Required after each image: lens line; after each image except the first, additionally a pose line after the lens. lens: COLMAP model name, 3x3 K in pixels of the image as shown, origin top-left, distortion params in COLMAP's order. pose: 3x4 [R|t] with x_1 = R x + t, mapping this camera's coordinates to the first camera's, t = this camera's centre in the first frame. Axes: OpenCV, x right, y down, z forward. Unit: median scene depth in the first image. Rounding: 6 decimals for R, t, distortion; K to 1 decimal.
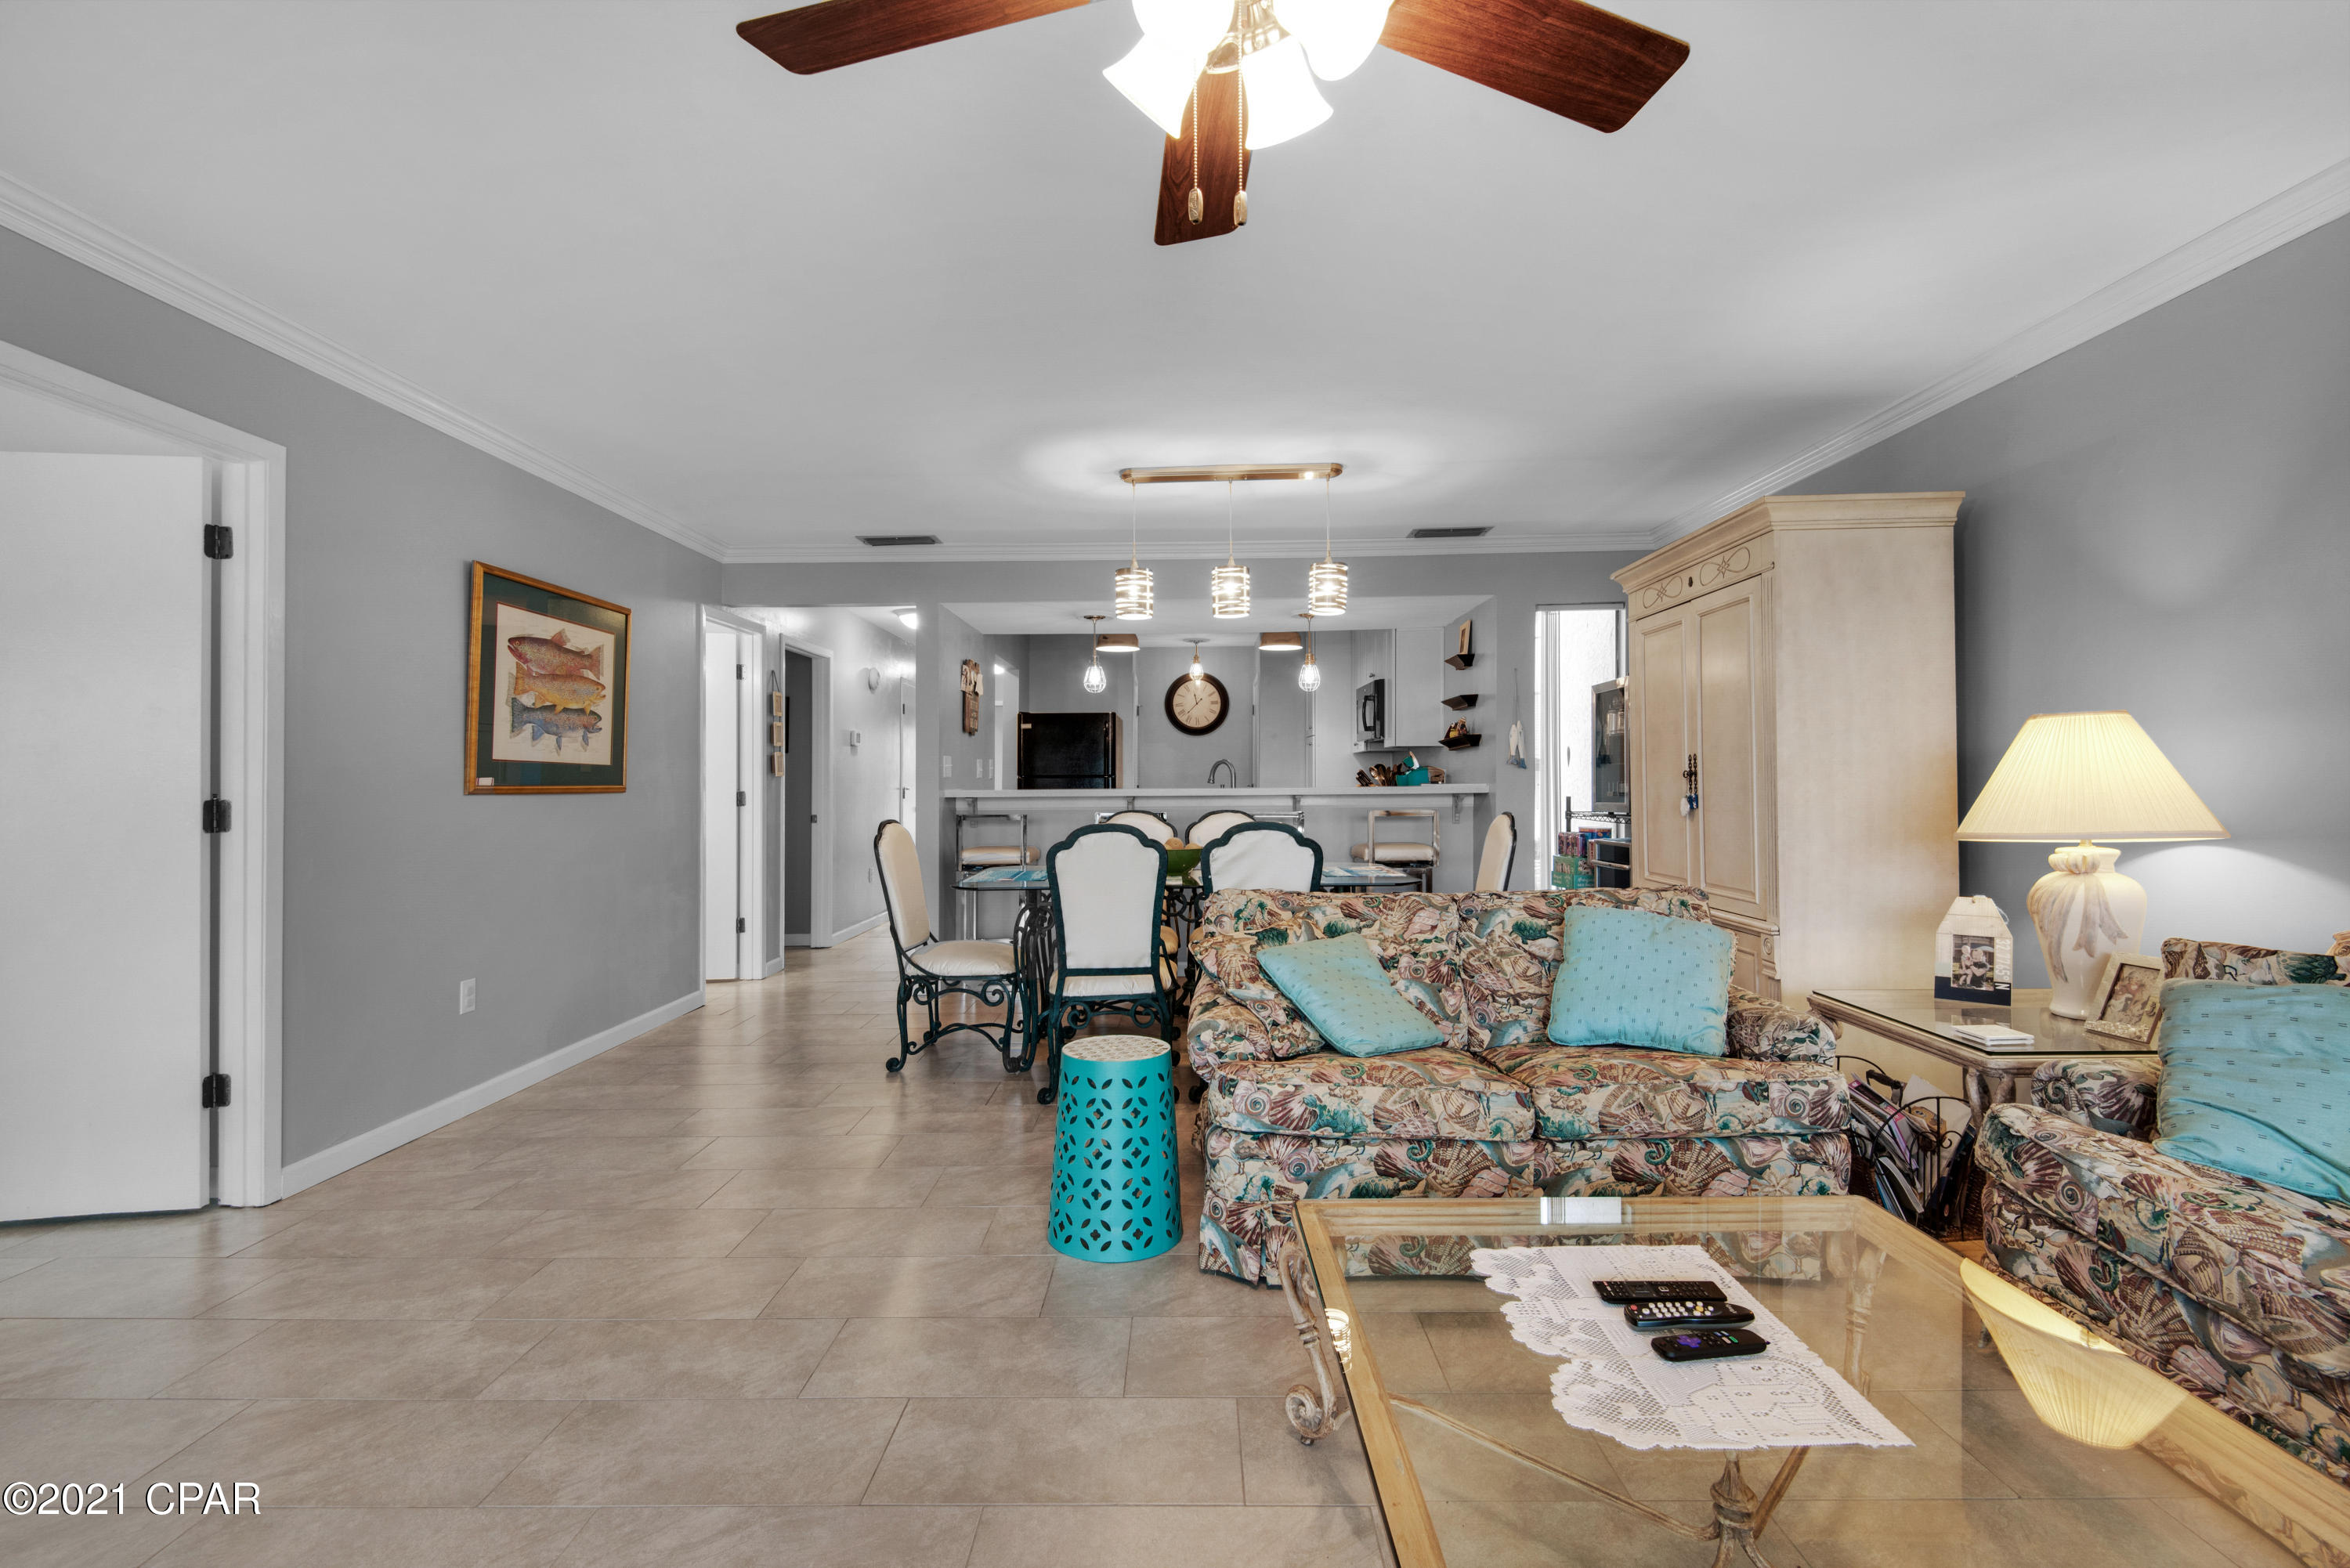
lens RADIAL K [[1049.8, 0, 1187.2], [0, 1049.8, 784.6], [0, 0, 1]] dist [0.030697, -0.023124]
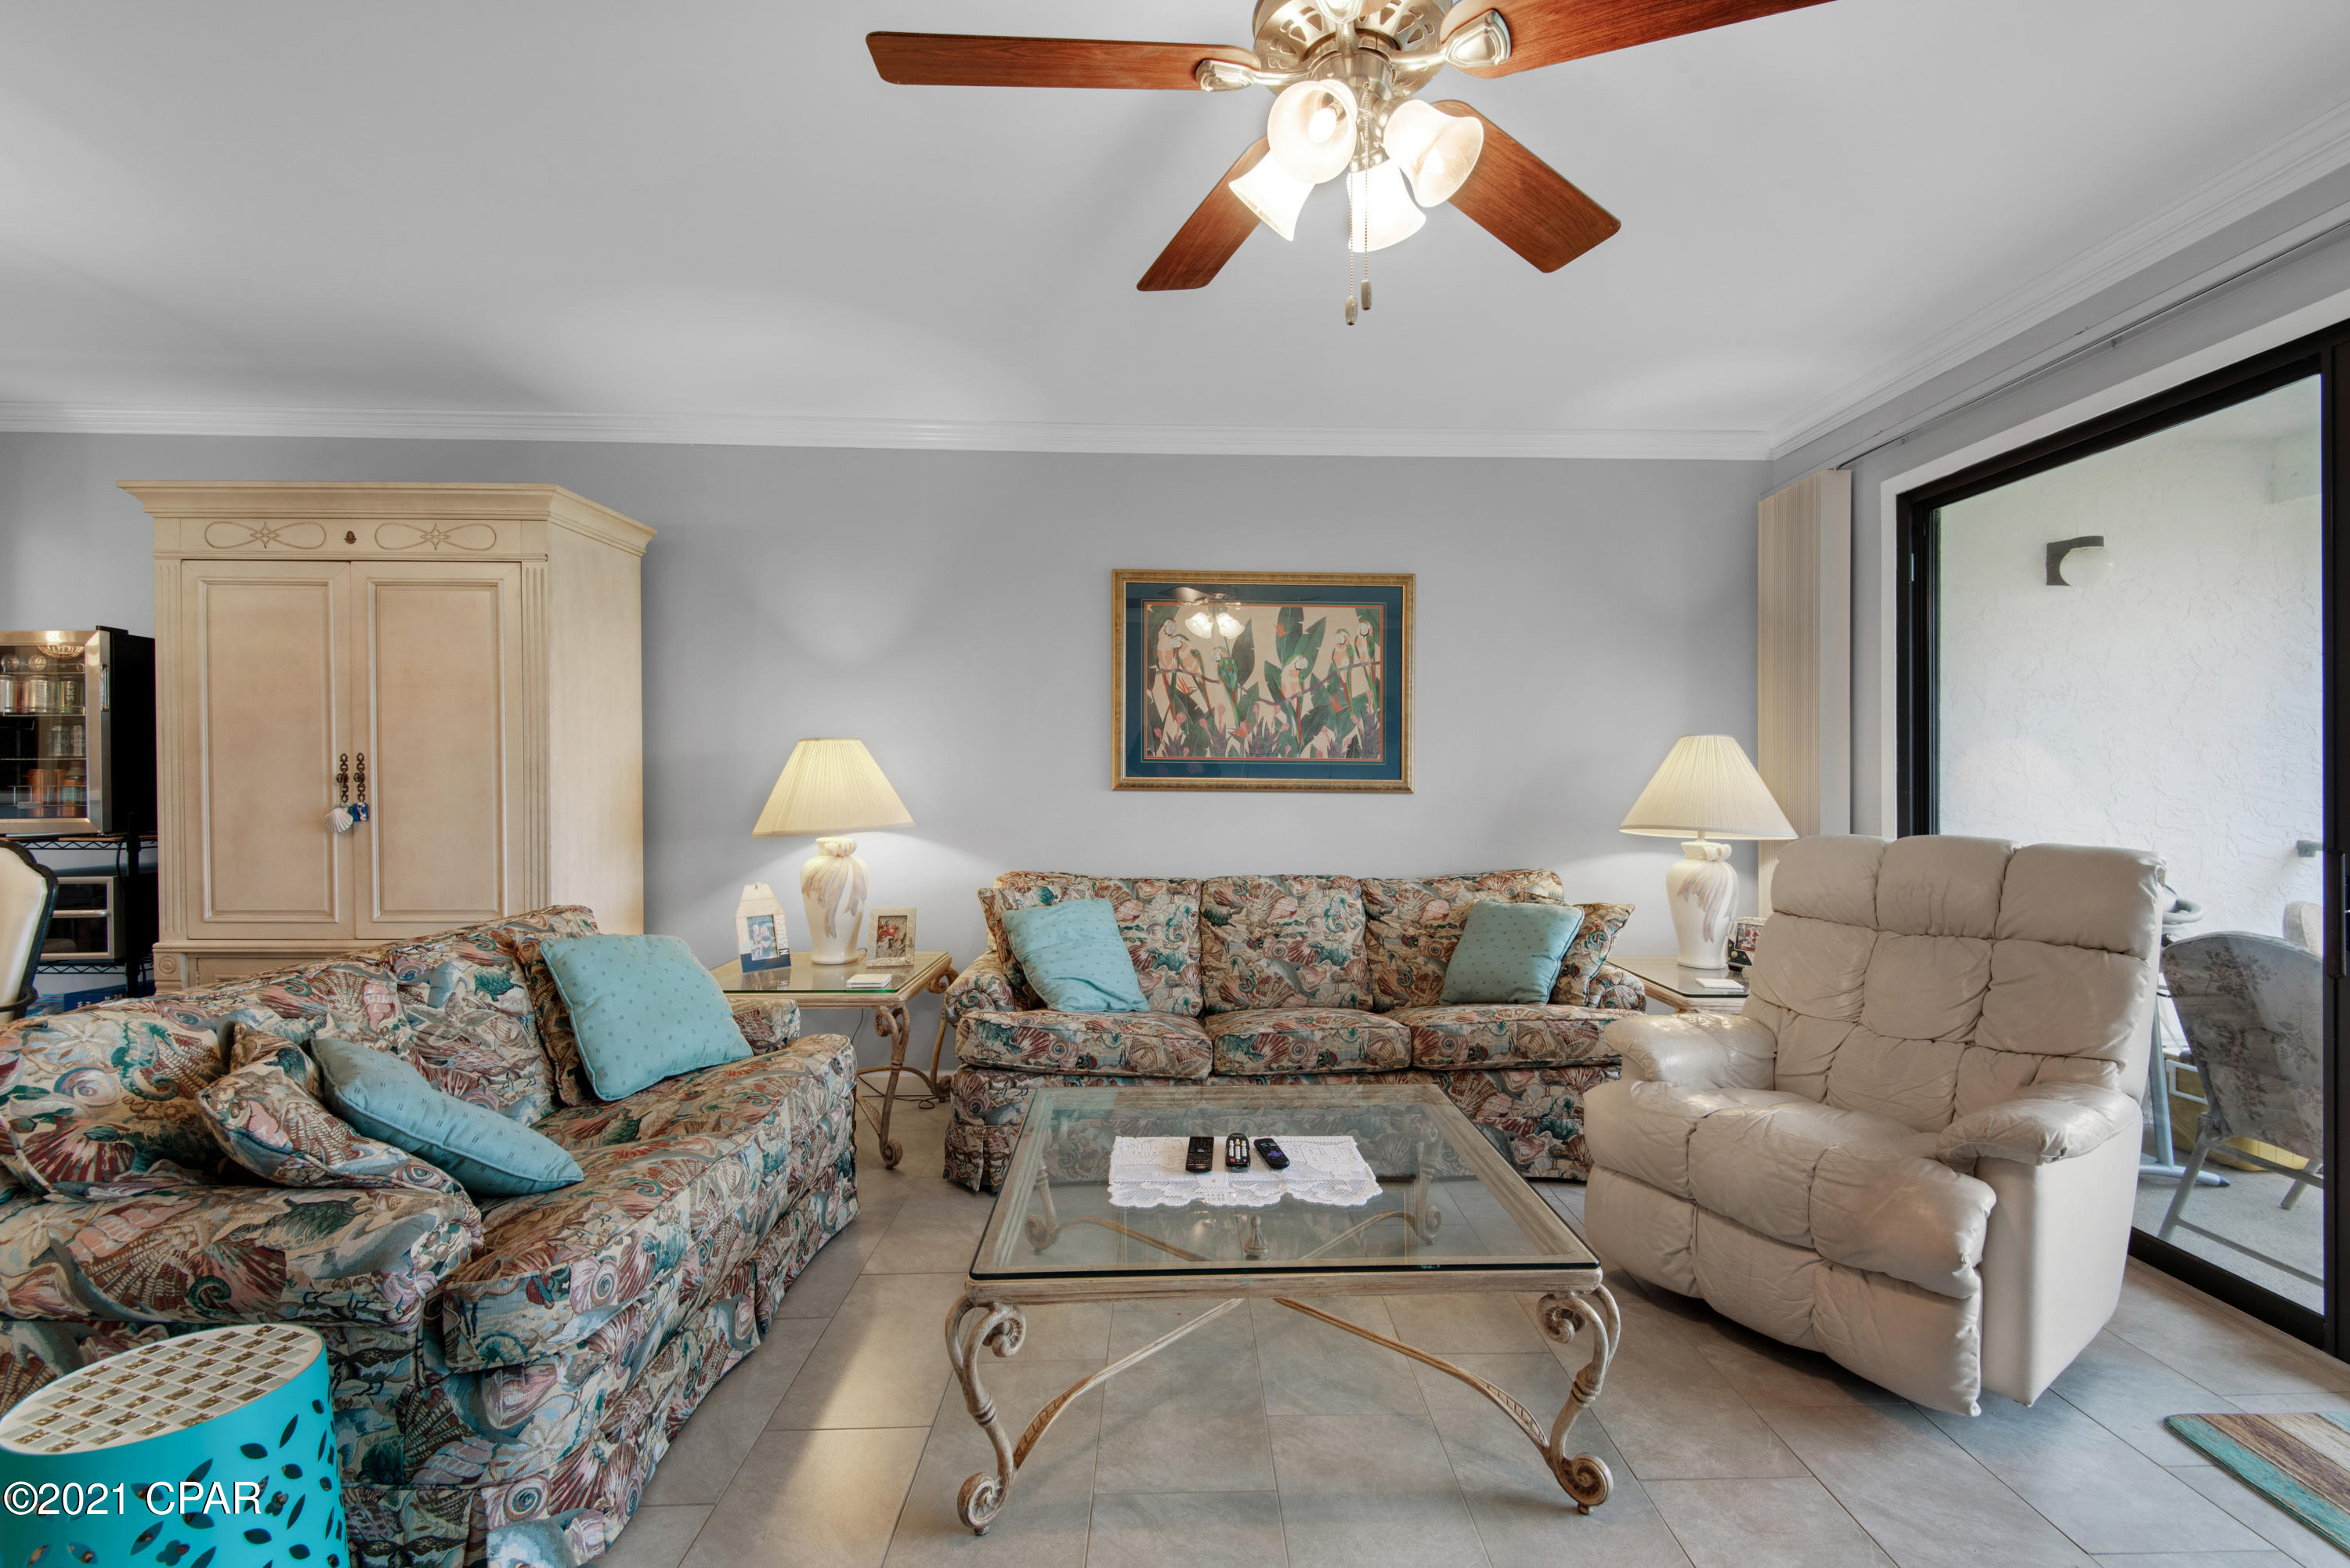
lens RADIAL K [[1090.8, 0, 1185.1], [0, 1090.8, 783.7], [0, 0, 1]] dist [0.047876, -0.028133]
pose [[-0.022089, 0.000331, 0.999756, -0.358565], [-0.001779, 0.999998, -0.000370, -0.005778], [-0.999754, -0.001787, -0.022088, 0.369053]]
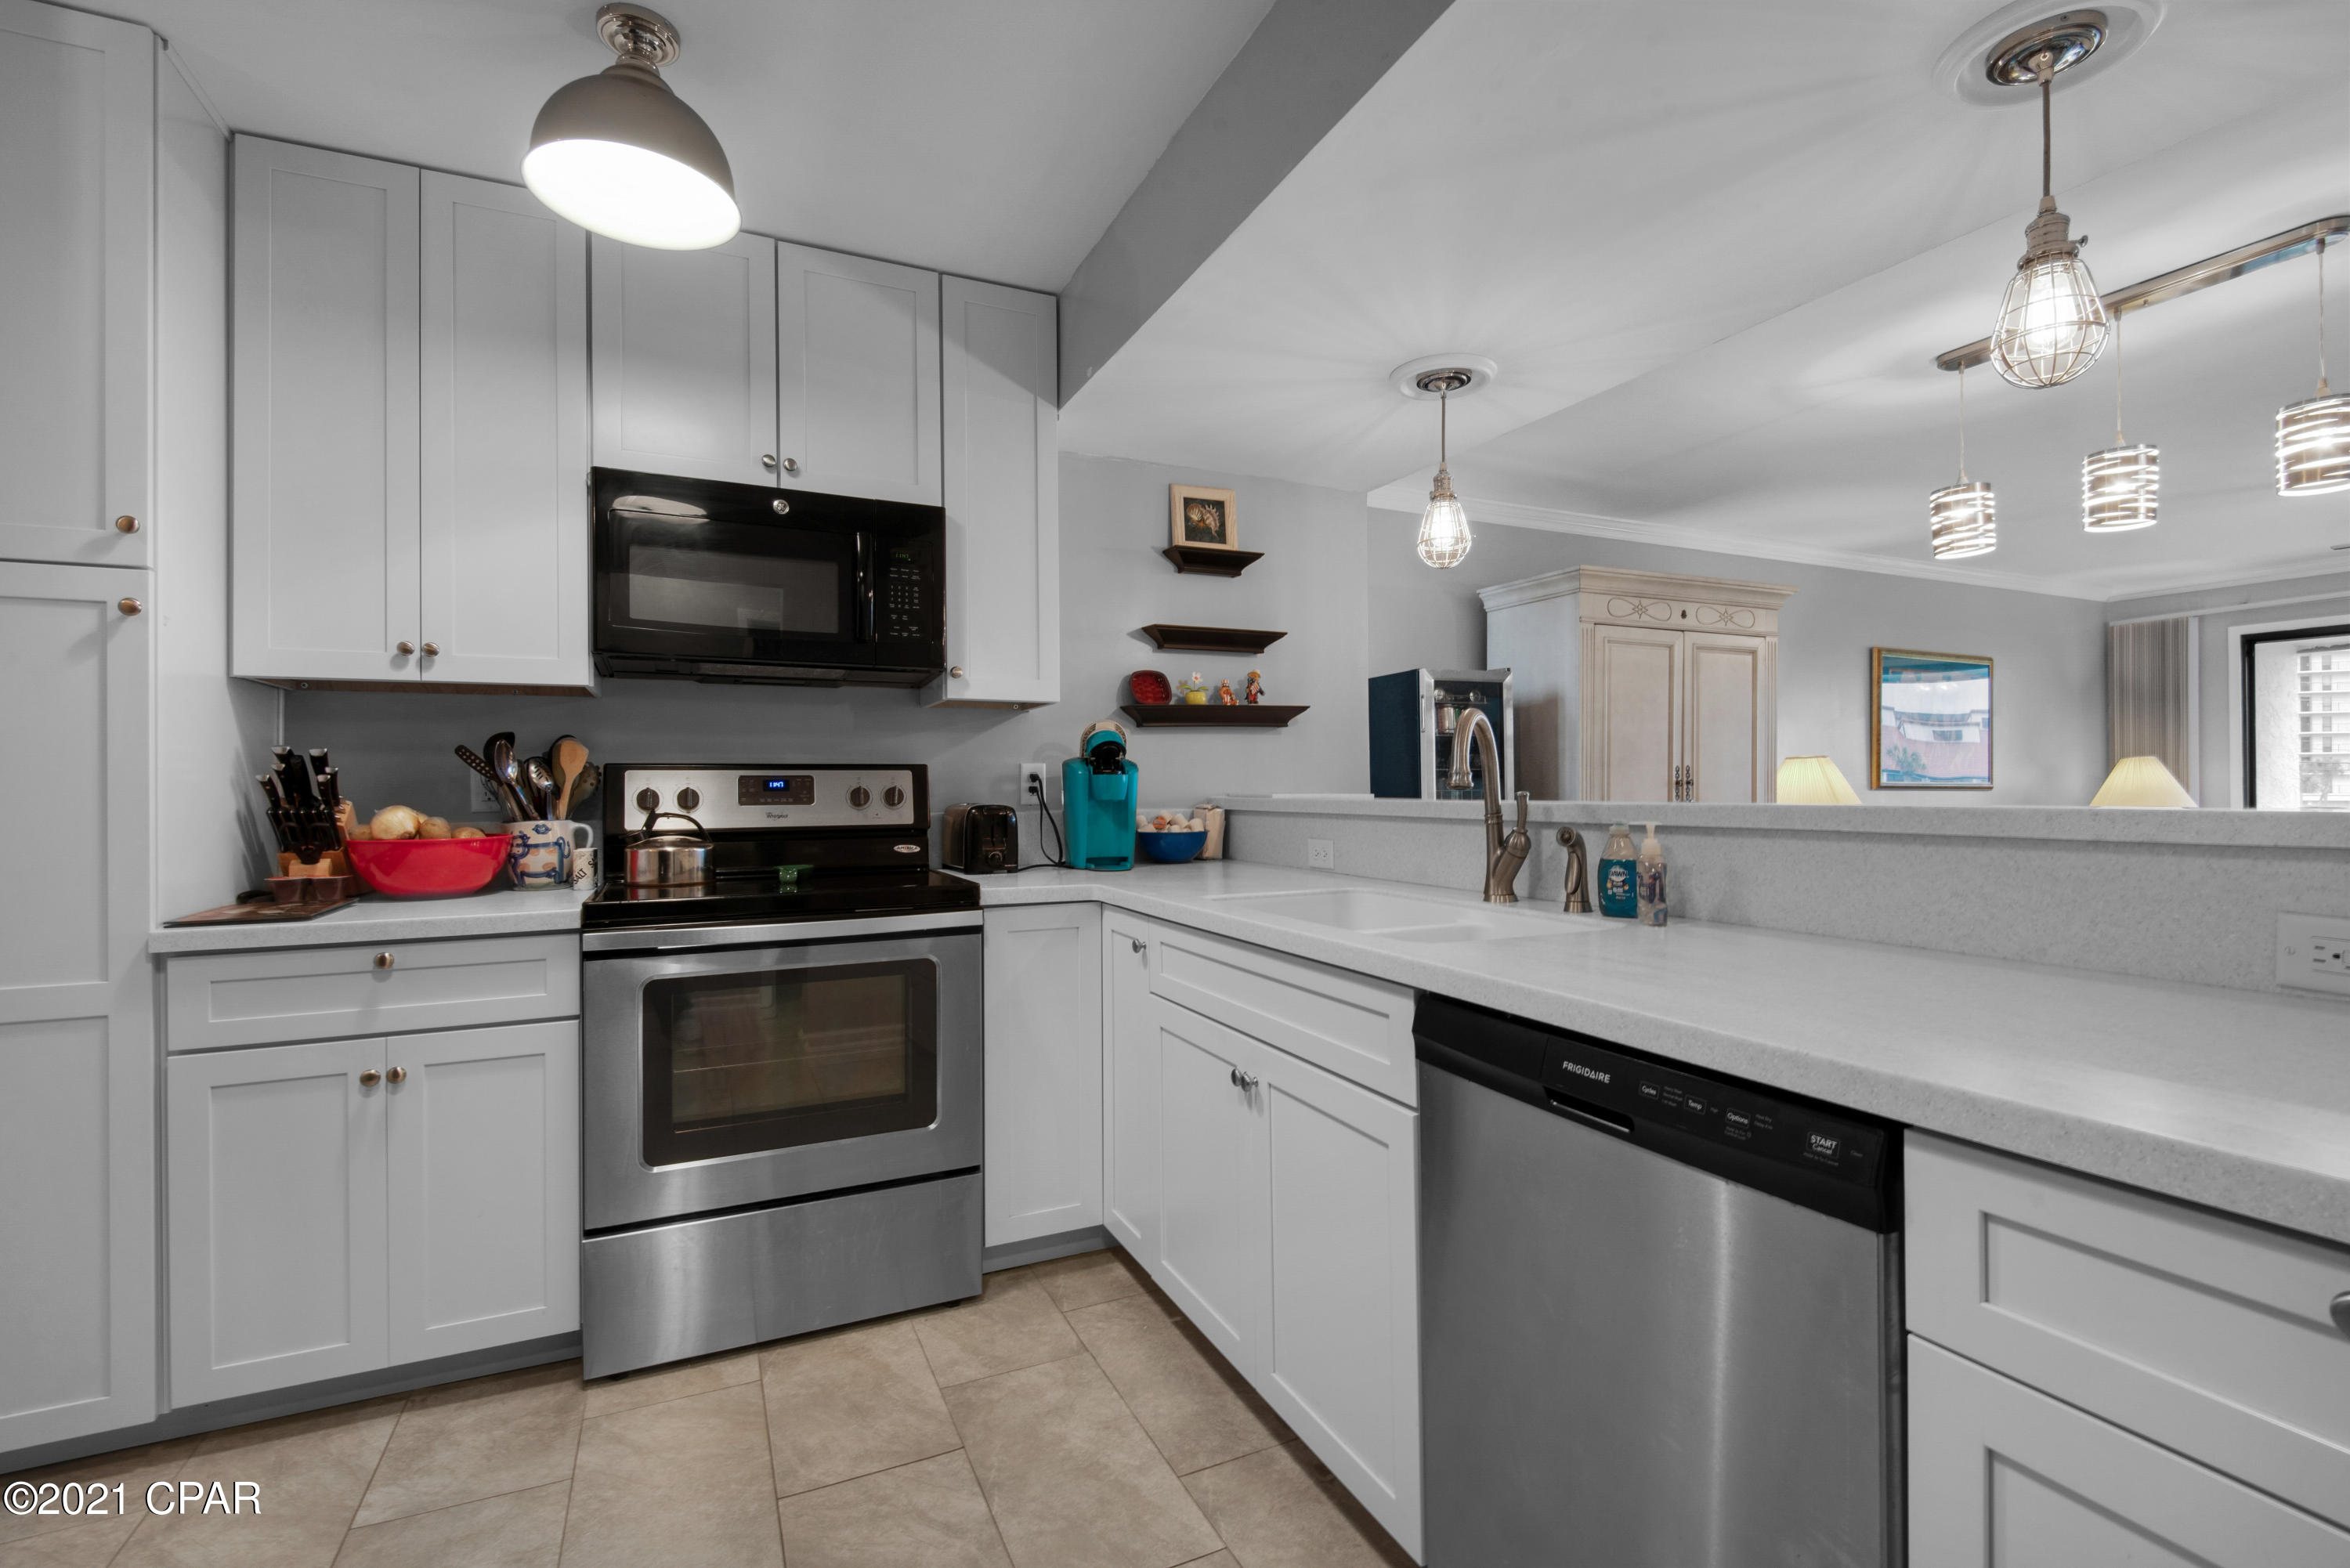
lens RADIAL K [[1049.8, 0, 1187.2], [0, 1049.8, 784.6], [0, 0, 1]] dist [0.030697, -0.023124]
pose [[-0.412862, 0.015212, 0.910666, -0.313172], [0.011519, 0.999868, -0.011480, -0.002072], [-0.910721, 0.005750, -0.412983, 1.874502]]
